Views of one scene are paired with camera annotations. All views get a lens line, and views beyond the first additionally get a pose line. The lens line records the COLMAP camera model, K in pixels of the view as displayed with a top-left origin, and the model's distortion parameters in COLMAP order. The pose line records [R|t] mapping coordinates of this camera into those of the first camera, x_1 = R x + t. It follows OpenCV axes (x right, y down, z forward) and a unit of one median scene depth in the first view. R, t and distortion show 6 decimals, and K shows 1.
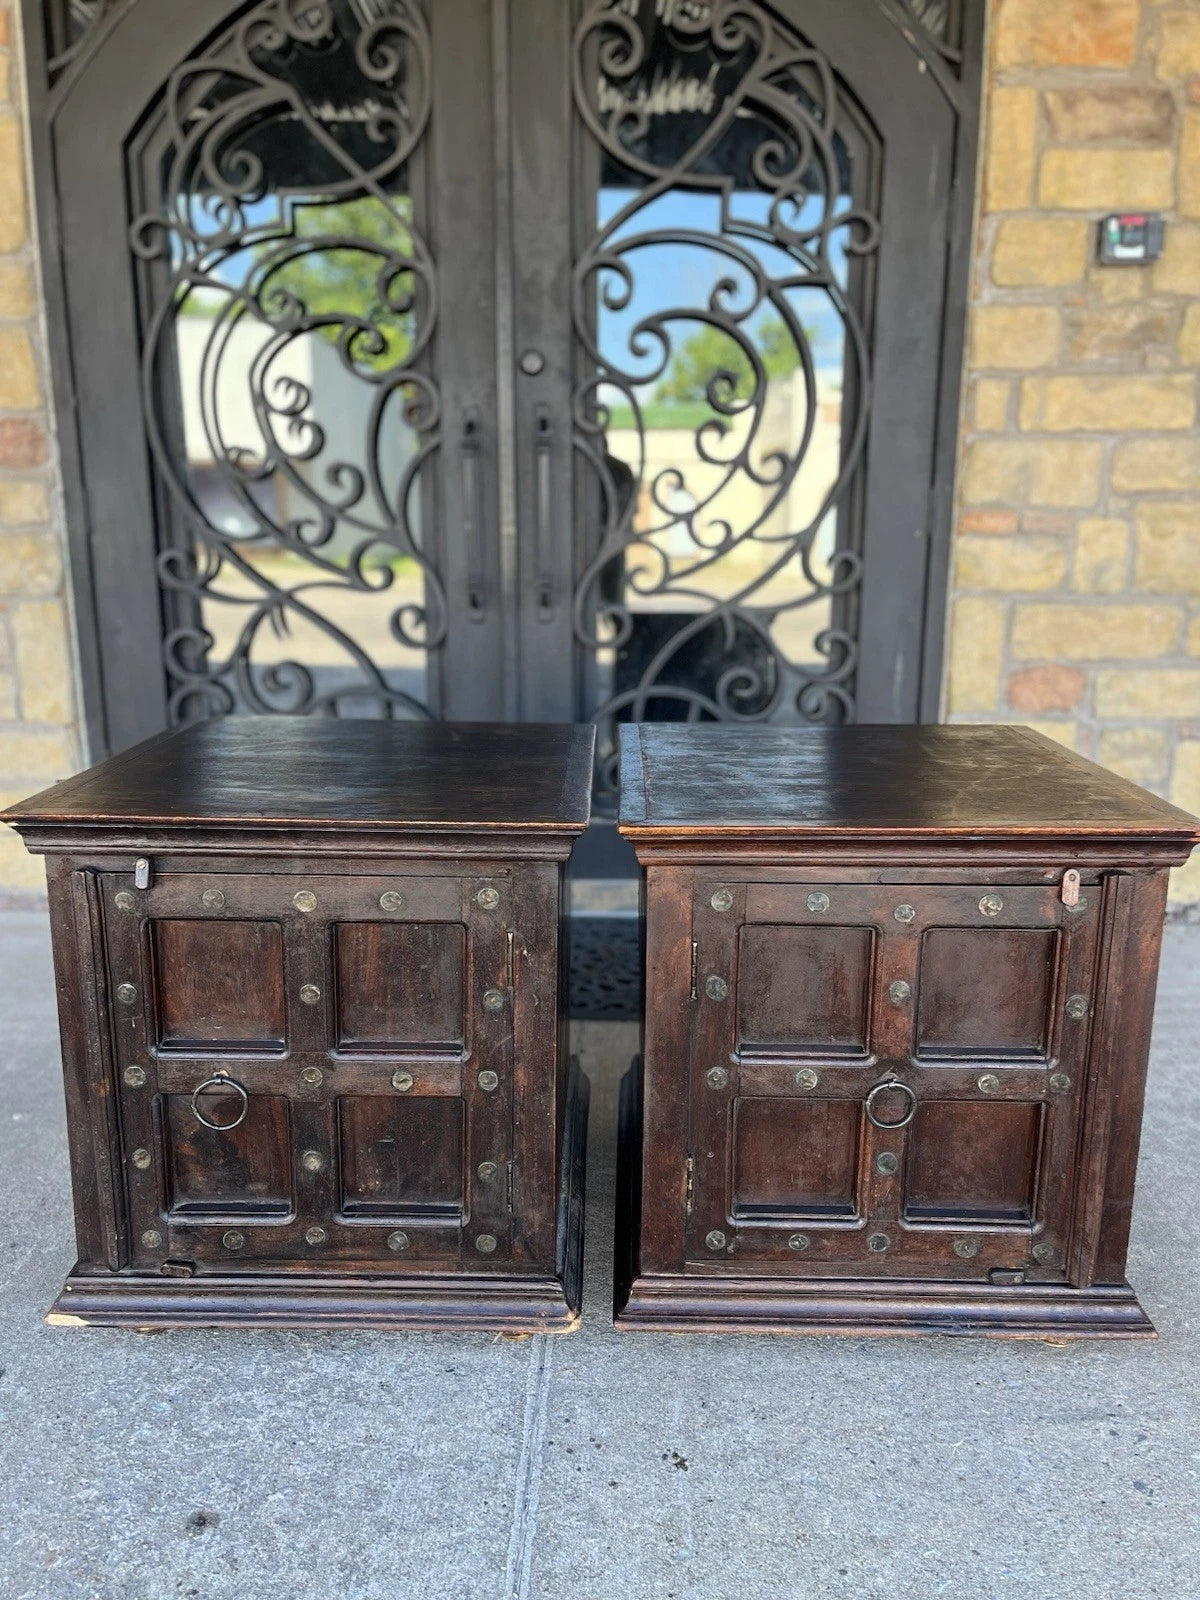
lens RADIAL K [[1224.3, 0, 599.1], [0, 1224.3, 809.8], [0, 0, 1]] dist [0.064011, -0.091319]
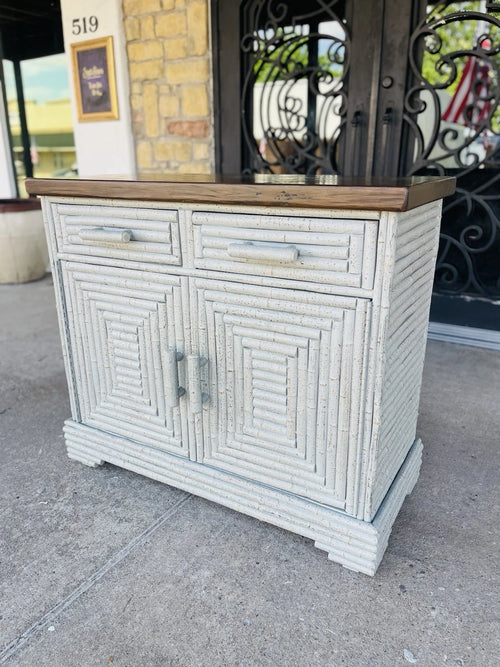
lens RADIAL K [[510.4, 0, 250.7], [0, 510.4, 339.9], [0, 0, 1]] dist [0.064011, -0.091319]
pose [[0.861309, 0.160528, -0.482056, 0.522581], [-0.112579, 0.985490, 0.127026, 0.017373], [0.495453, -0.055139, 0.866883, 0.071351]]
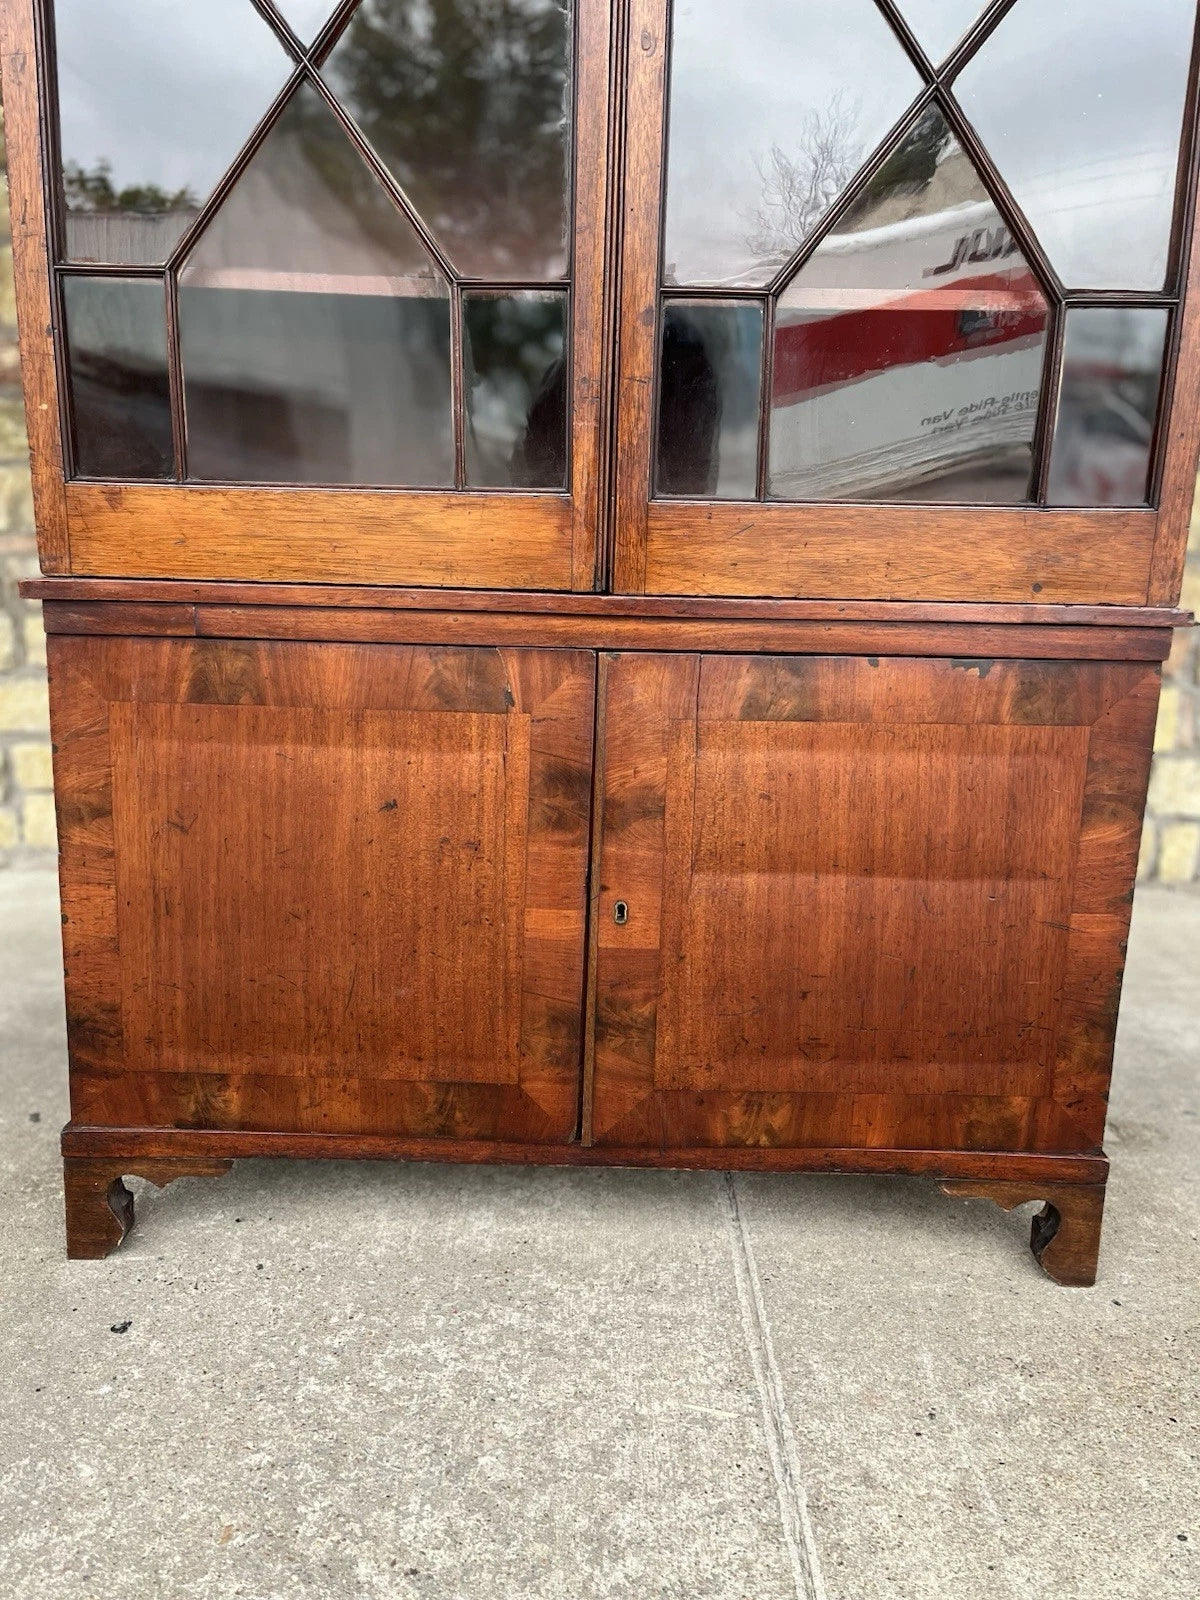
lens RADIAL K [[1224.3, 0, 593.7], [0, 1224.3, 810.4], [0, 0, 1]] dist [0.064011, -0.091319]
pose [[0.999423, 0.014551, 0.030694, -0.197065], [-0.013606, 0.999434, -0.030756, 0.125526], [-0.031124, 0.030321, 0.999056, 0.131824]]
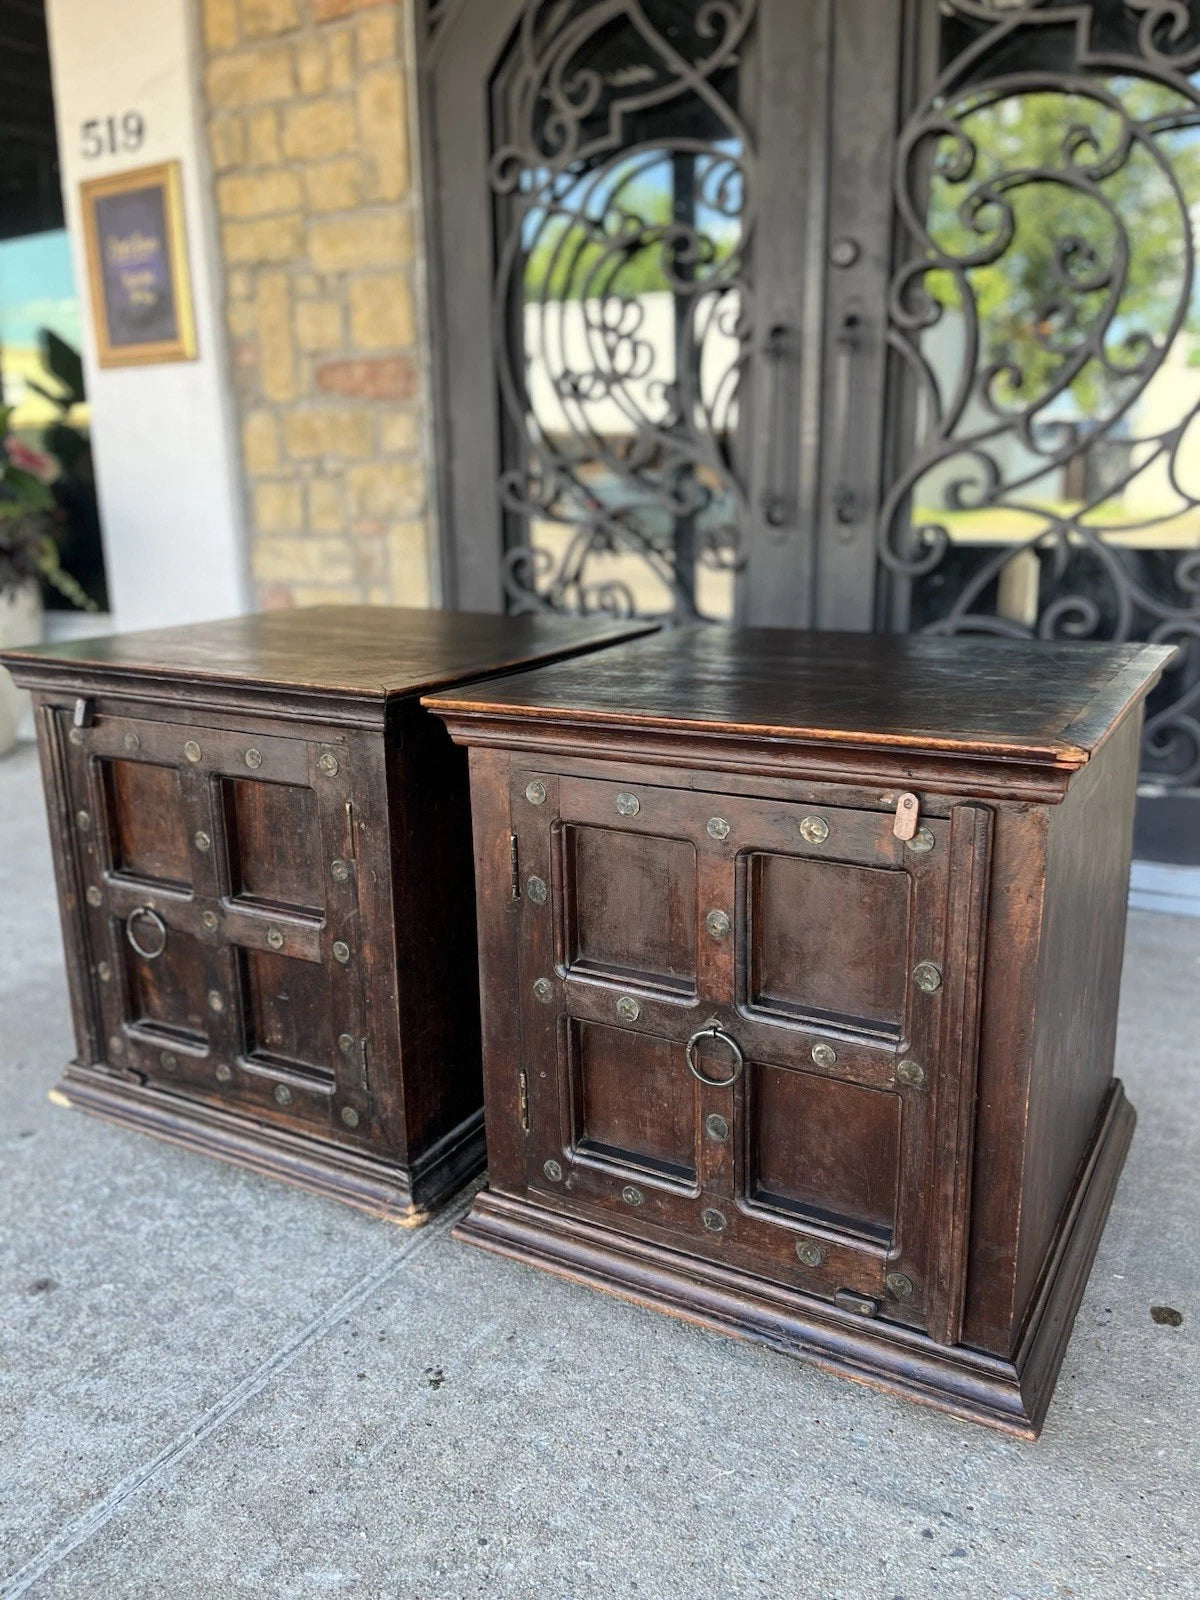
lens RADIAL K [[1224.3, 0, 598.5], [0, 1224.3, 813.6], [0, 0, 1]] dist [0.064011, -0.091319]
pose [[0.875552, 0.108895, -0.470692, 0.524661], [-0.094704, 0.994050, 0.053812, 0.034684], [0.473751, -0.002539, 0.880655, 0.215835]]
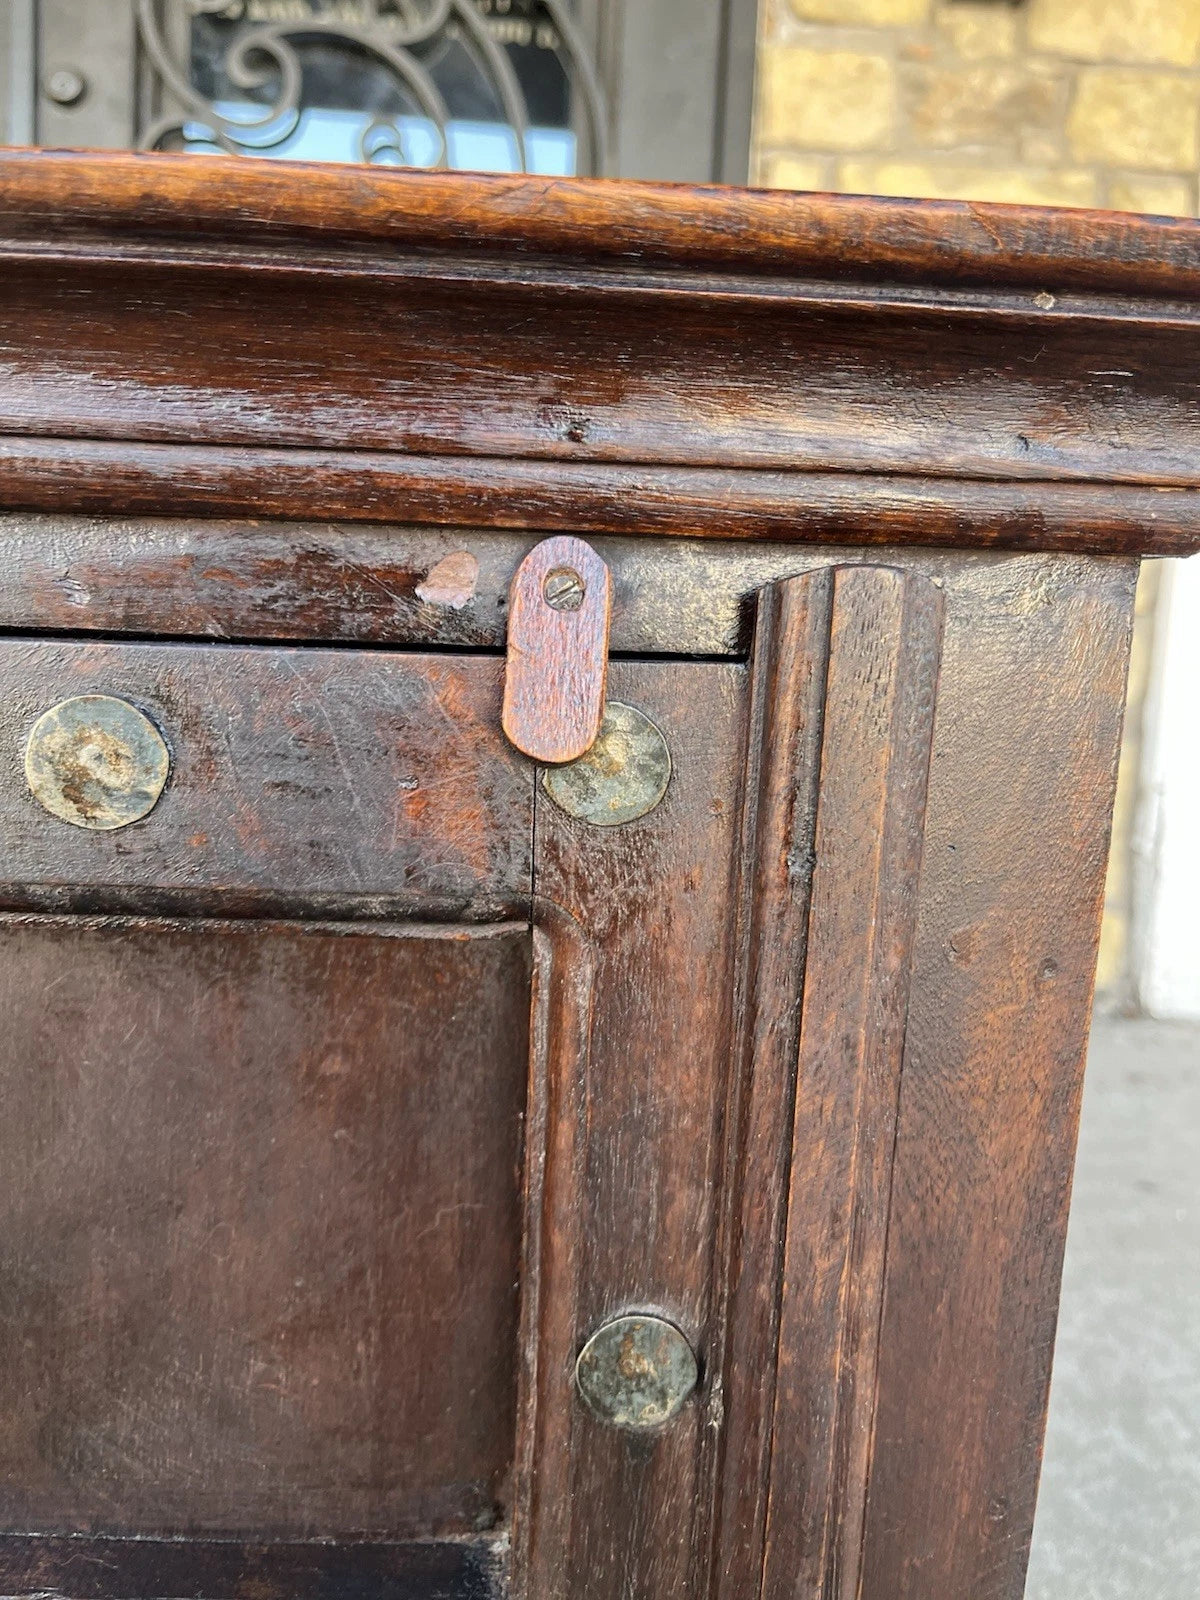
lens RADIAL K [[1276.3, 0, 610.8], [0, 1276.3, 799.9], [0, 0, 1]] dist [-0.008055, -0.040213]
pose [[0.995207, 0.030928, 0.092770, 0.342031], [-0.022613, 0.995740, -0.089385, 0.088796], [-0.095139, 0.086859, 0.991667, 0.762772]]
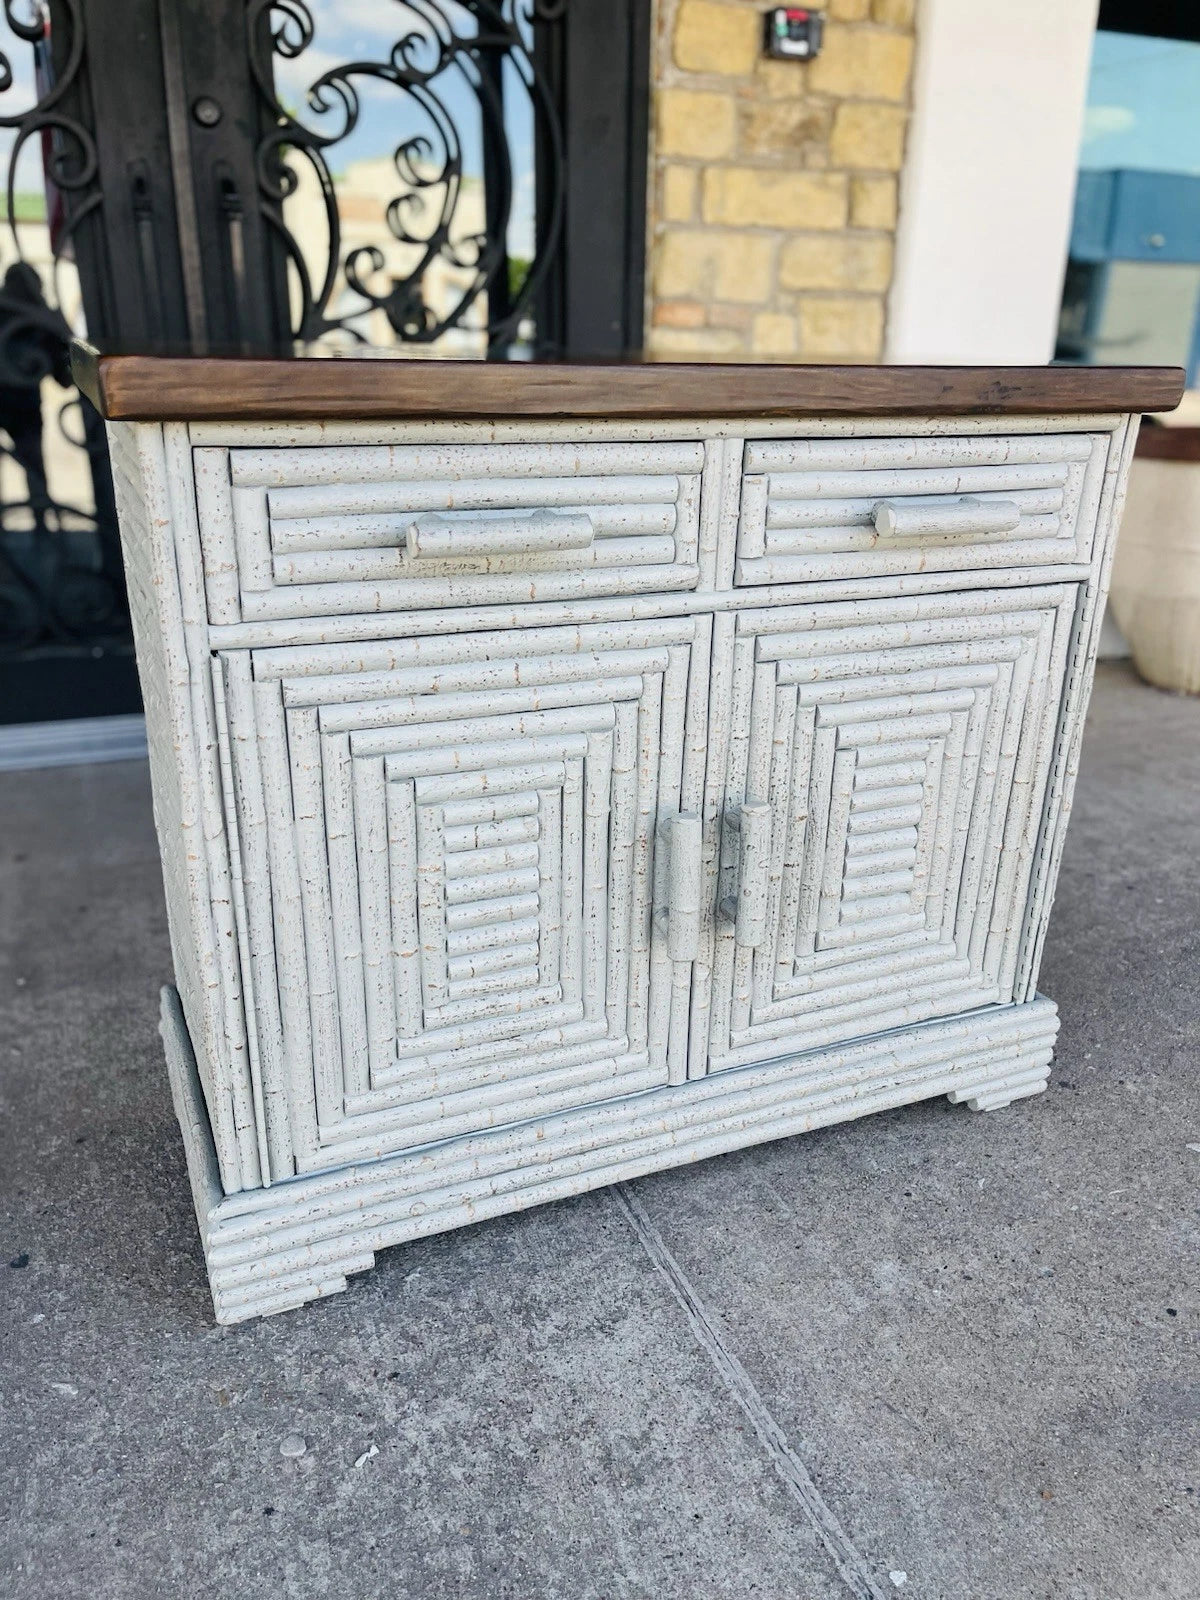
lens RADIAL K [[1224.3, 0, 610.9], [0, 1224.3, 823.9], [0, 0, 1]] dist [0.064011, -0.091319]
pose [[0.913188, -0.137195, 0.383751, -0.400970], [0.079972, 0.983650, 0.161359, 0.034459], [-0.399614, -0.116662, 0.909230, 0.050914]]
